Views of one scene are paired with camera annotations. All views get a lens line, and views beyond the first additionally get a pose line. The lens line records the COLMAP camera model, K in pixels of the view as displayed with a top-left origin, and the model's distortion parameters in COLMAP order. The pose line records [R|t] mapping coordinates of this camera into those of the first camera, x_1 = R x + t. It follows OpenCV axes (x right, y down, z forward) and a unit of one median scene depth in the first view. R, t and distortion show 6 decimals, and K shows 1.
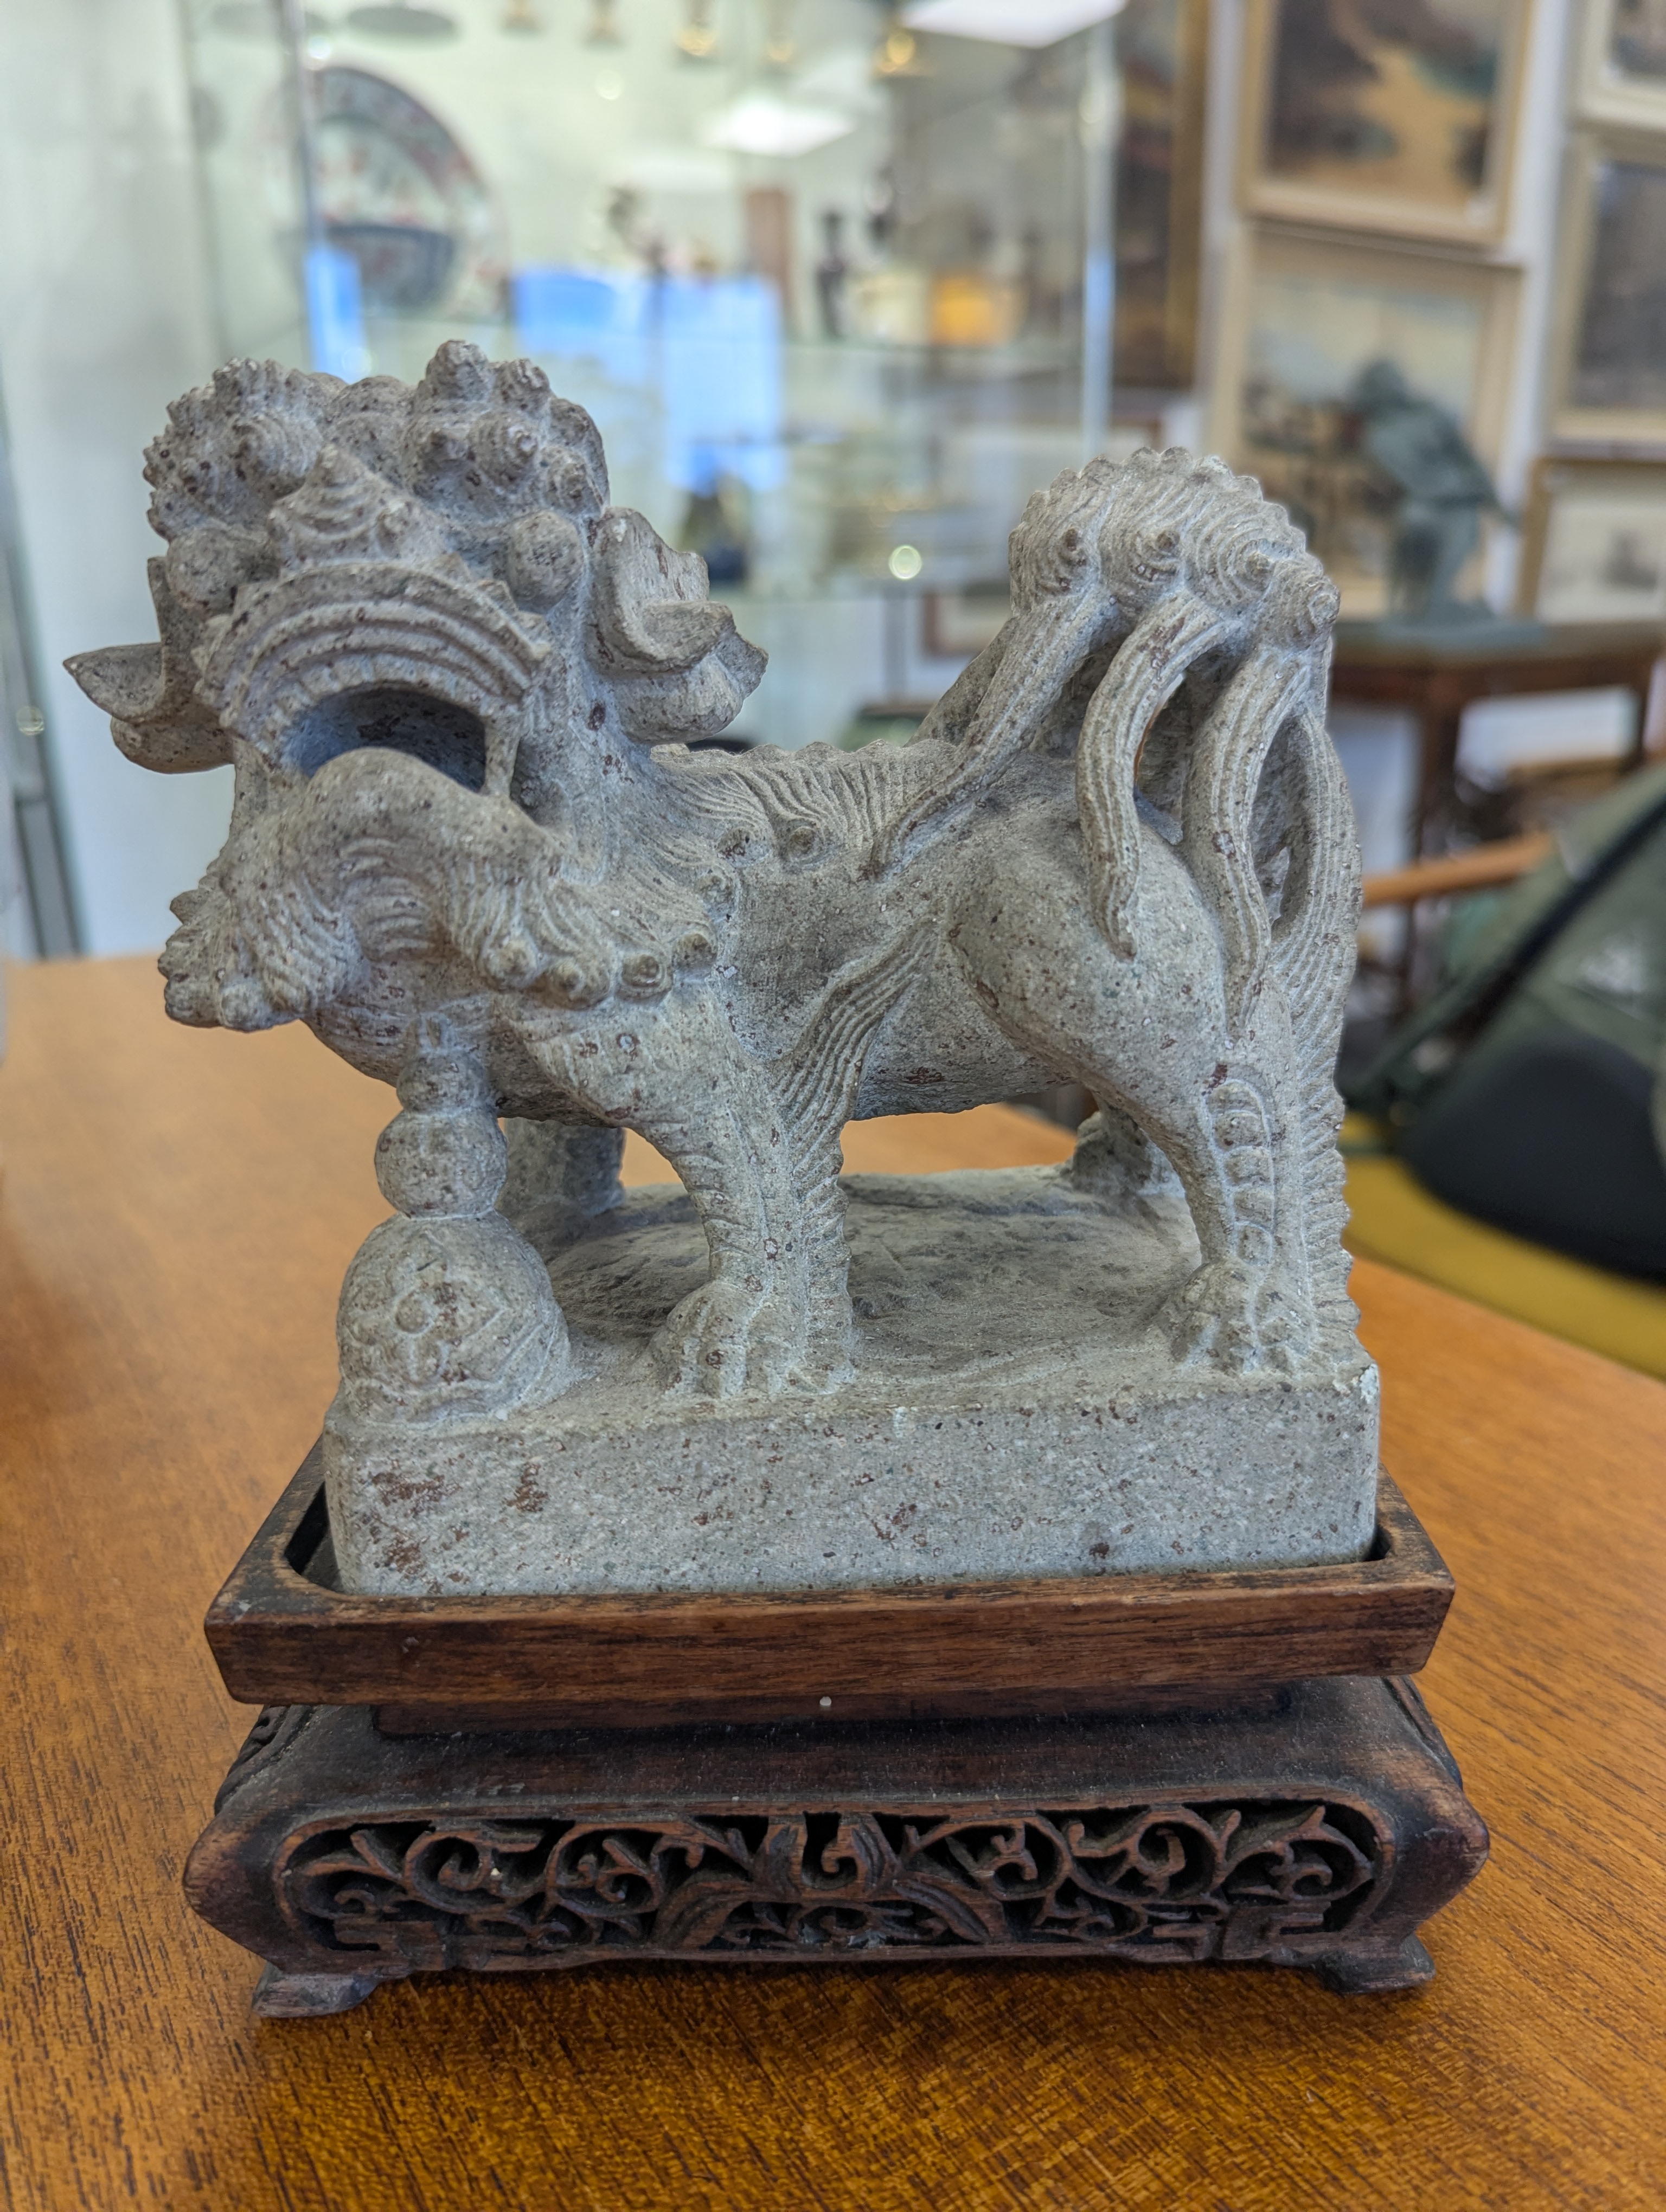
lens RADIAL K [[1667.2, 0, 852.3], [0, 1667.2, 1105.0], [0, 0, 1]] dist [-0.019623, -0.006367]
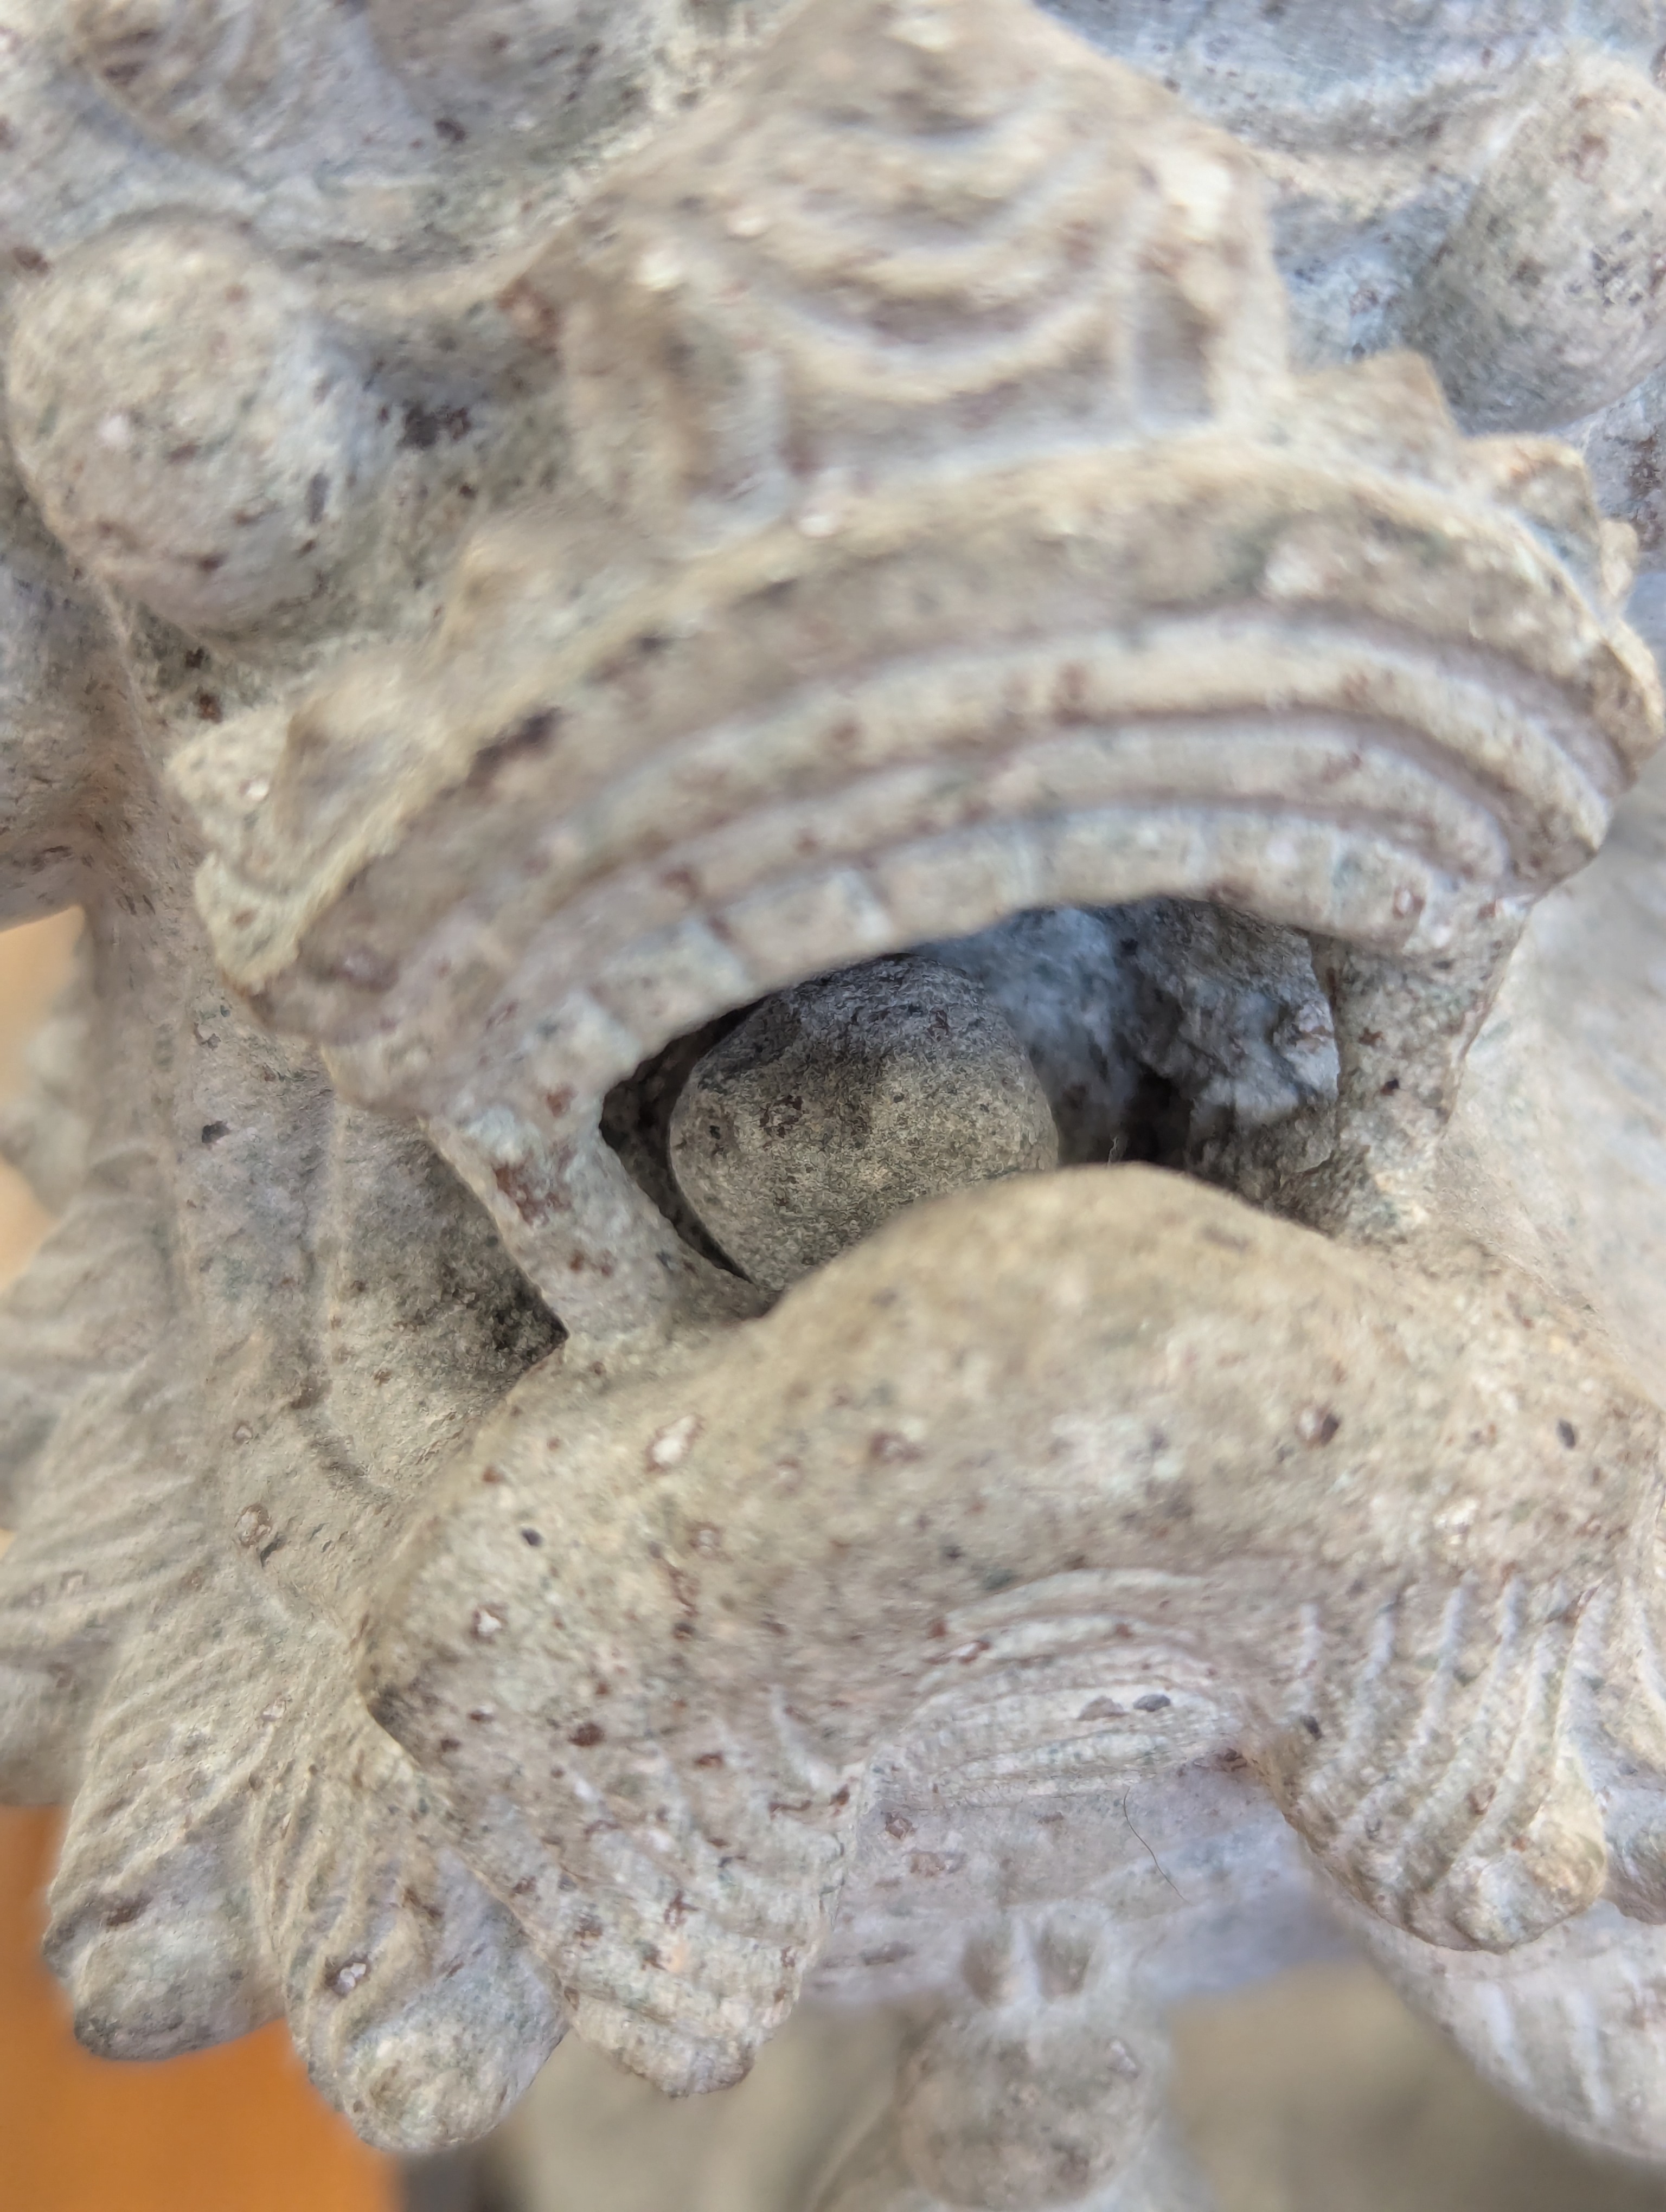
lens RADIAL K [[3500.5, 0, 834.8], [0, 3500.5, 1058.1], [0, 0, 1]] dist [-0.021832, 0.000000]
pose [[0.990339, -0.084058, 0.110285, -0.372010], [0.064031, 0.982663, 0.173992, -0.320899], [-0.122998, -0.165250, 0.978552, 0.515981]]
